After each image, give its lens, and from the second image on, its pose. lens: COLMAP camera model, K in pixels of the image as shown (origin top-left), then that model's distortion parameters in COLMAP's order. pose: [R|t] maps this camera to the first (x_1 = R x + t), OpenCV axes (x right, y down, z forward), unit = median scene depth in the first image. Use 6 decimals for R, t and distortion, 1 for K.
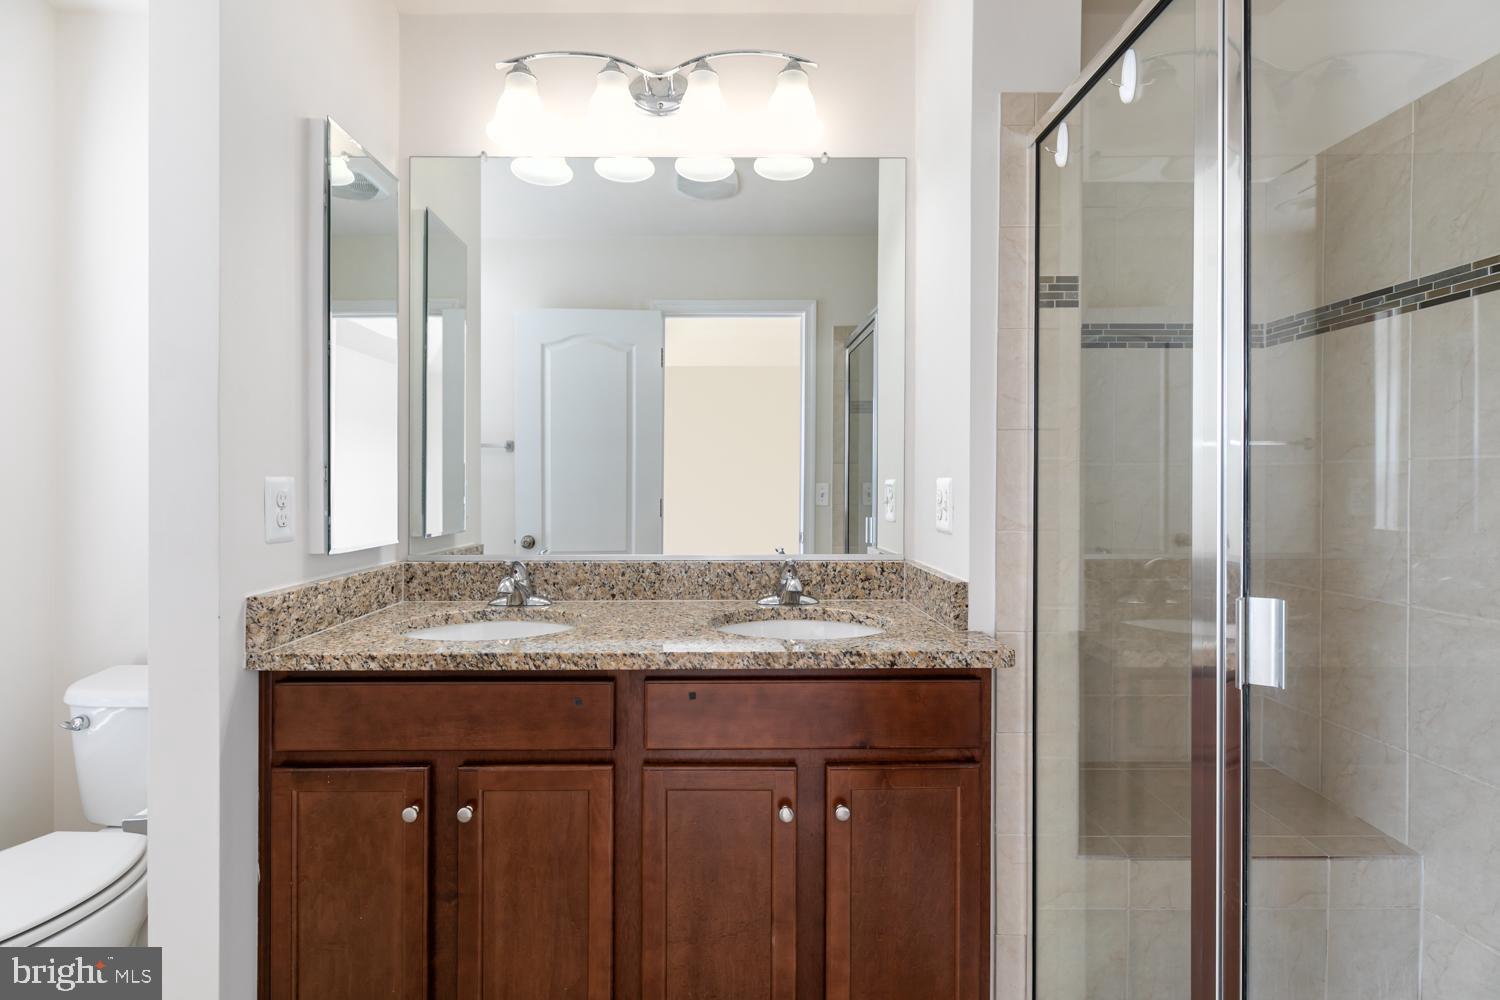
lens RADIAL K [[706.2, 0, 716.4], [0, 706.2, 492.6], [0, 0, 1]] dist [0.005747, 0.000251]
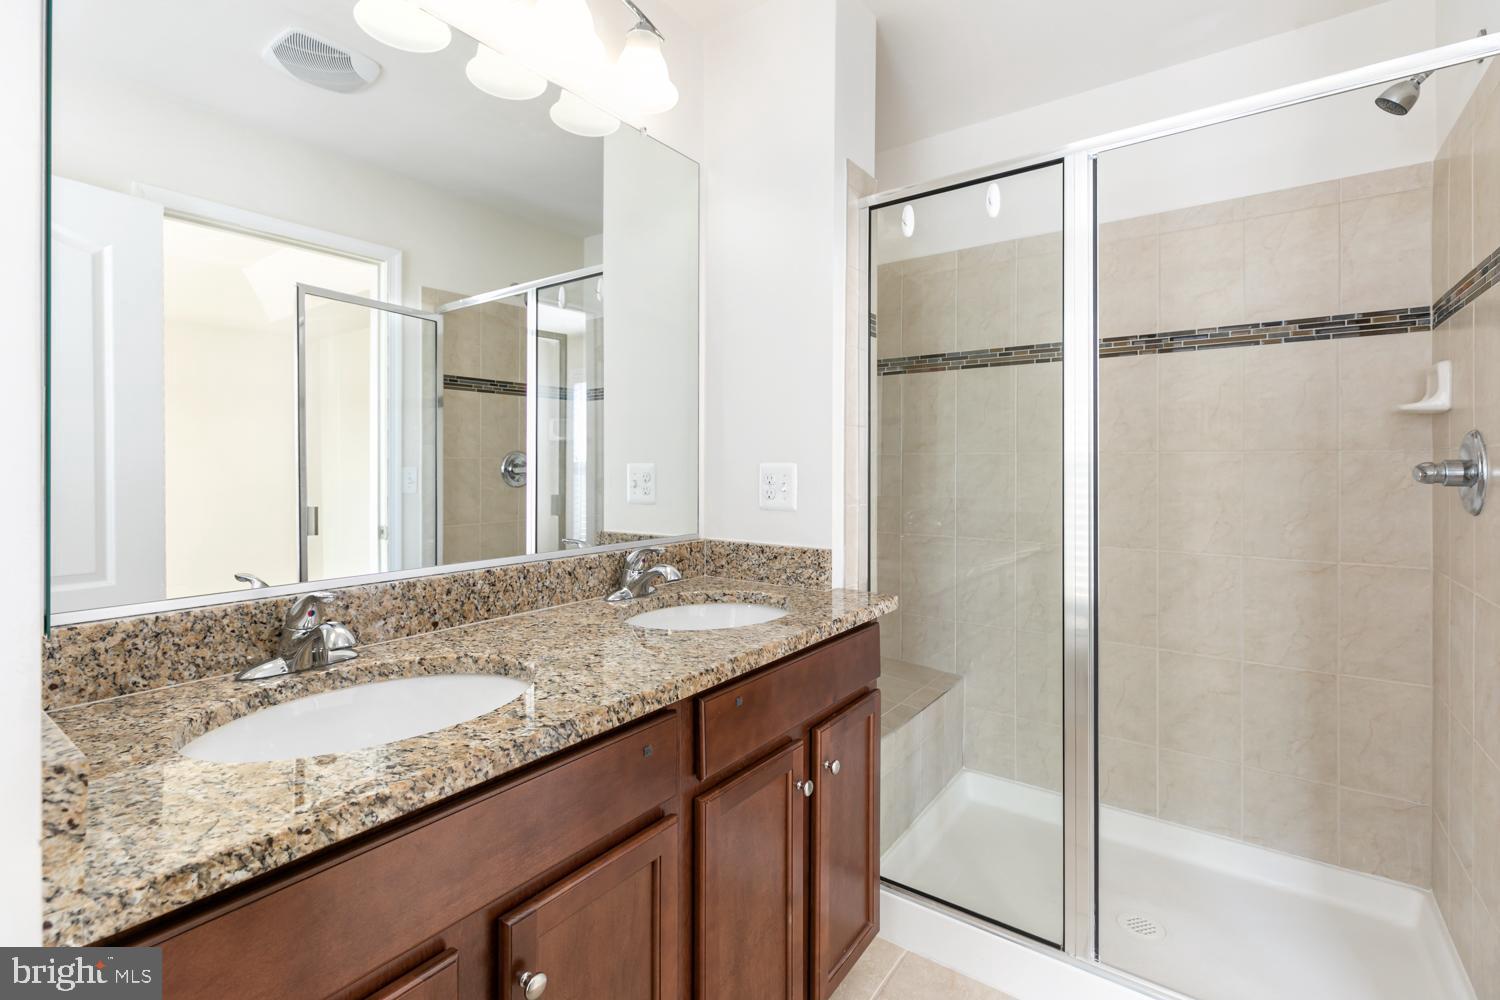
lens RADIAL K [[676.0, 0, 752.0], [0, 676.0, 469.6], [0, 0, 1]] dist [0.008834, 0.000222]
pose [[0.581830, -0.004143, 0.813300, -0.650273], [0.008926, 0.999959, -0.001292, -0.009728], [-0.813261, 0.008011, 0.581843, 0.418960]]
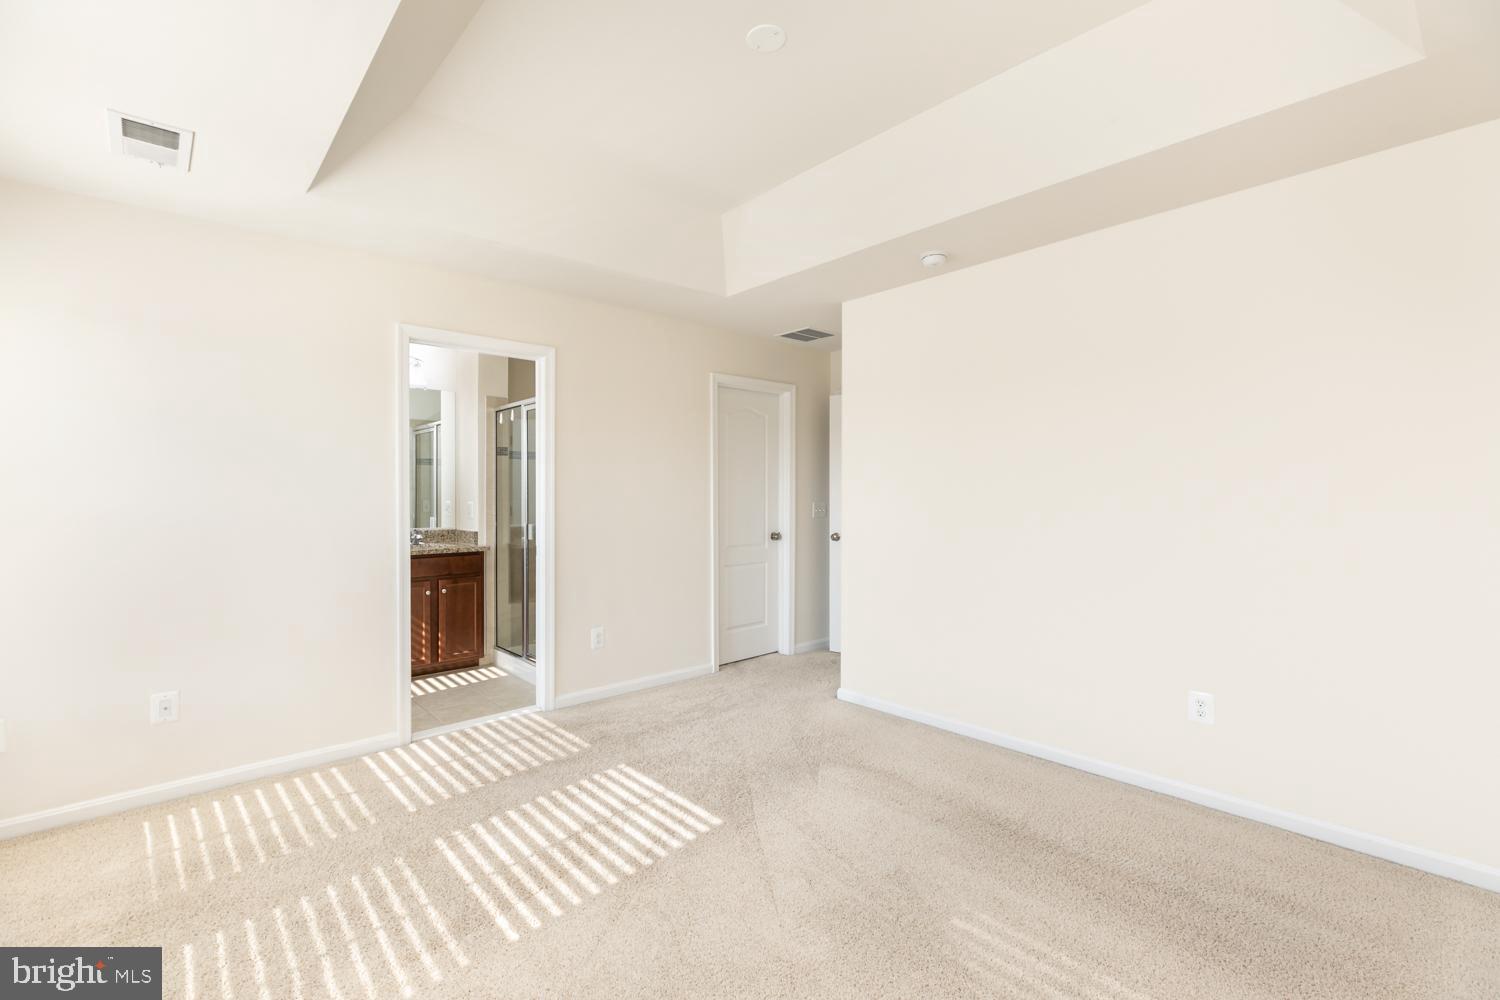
lens RADIAL K [[676.0, 0, 752.0], [0, 676.0, 469.6], [0, 0, 1]] dist [0.008834, 0.000222]
pose [[0.749674, 0.015902, 0.661616, -0.848218], [0.017882, 0.998860, -0.044270, -0.003567], [-0.661565, 0.045019, 0.748535, -2.416334]]
